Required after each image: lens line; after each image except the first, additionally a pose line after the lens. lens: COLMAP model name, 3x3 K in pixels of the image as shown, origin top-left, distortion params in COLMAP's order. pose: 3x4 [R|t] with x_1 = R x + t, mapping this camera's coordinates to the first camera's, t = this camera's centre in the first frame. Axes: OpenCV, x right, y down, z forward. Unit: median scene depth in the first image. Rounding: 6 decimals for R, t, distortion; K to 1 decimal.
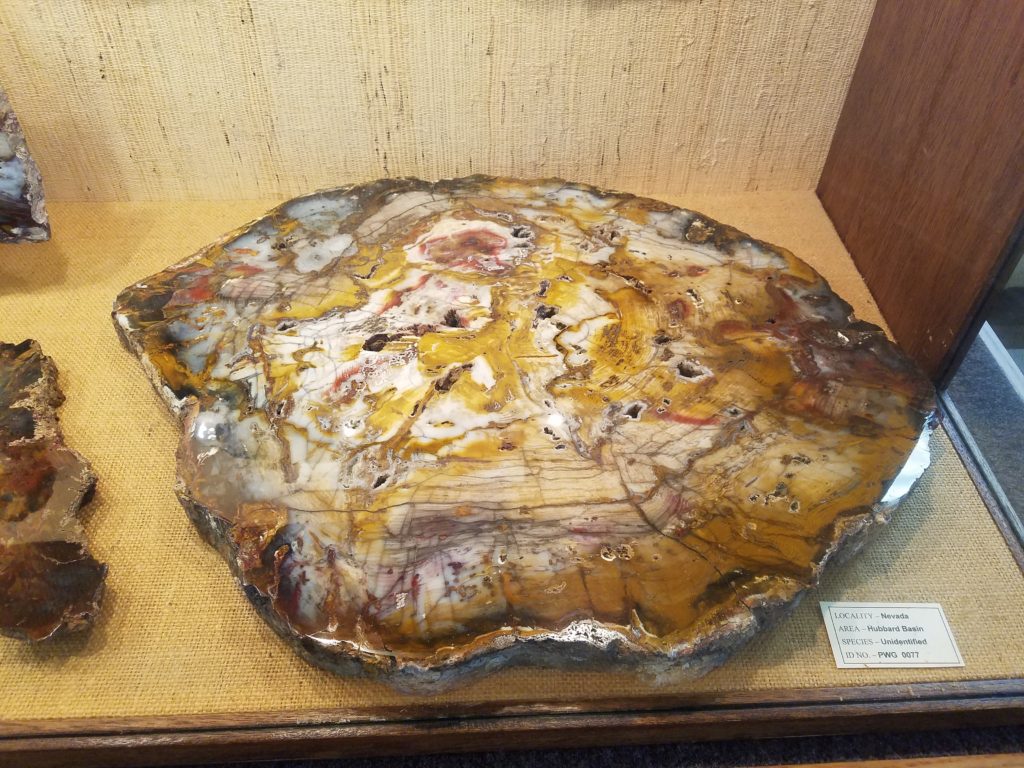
lens RADIAL K [[786.8, 0, 513.2], [0, 786.8, 384.7], [0, 0, 1]] dist [0.039405, -0.002810]
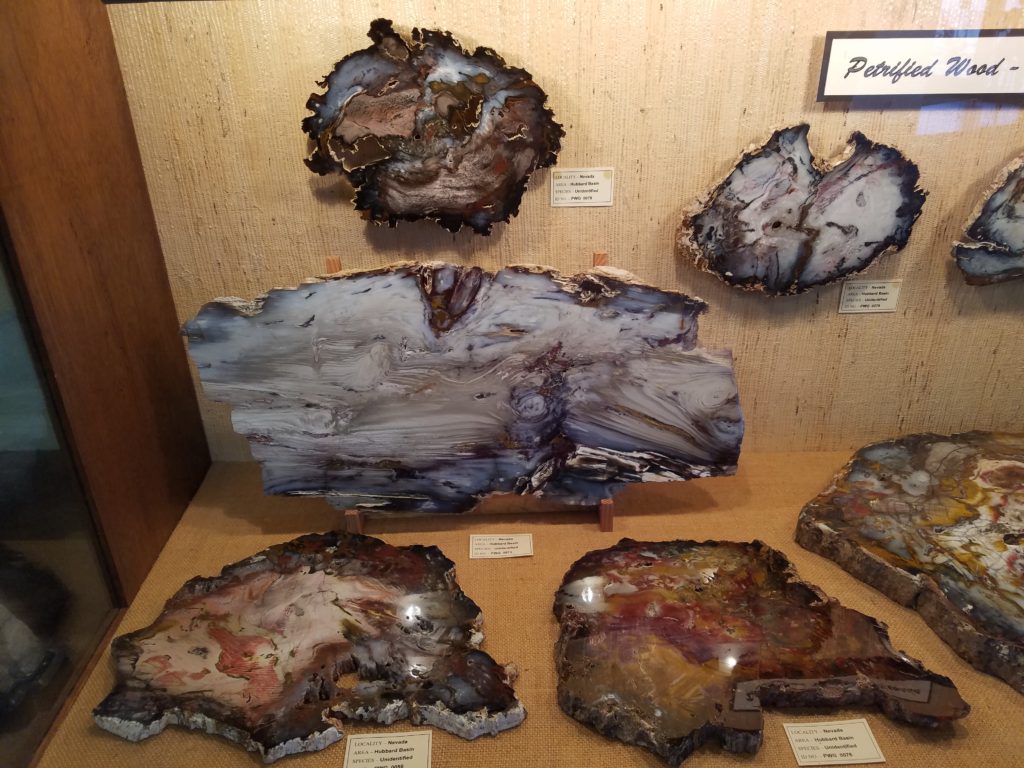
lens RADIAL K [[786.8, 0, 510.9], [0, 786.8, 385.2], [0, 0, 1]] dist [0.039405, -0.002810]
pose [[0.998501, -0.023729, -0.049322, -0.906530], [0.006312, 0.945043, -0.326886, 0.137527], [0.054368, 0.326085, 0.943776, -0.485275]]
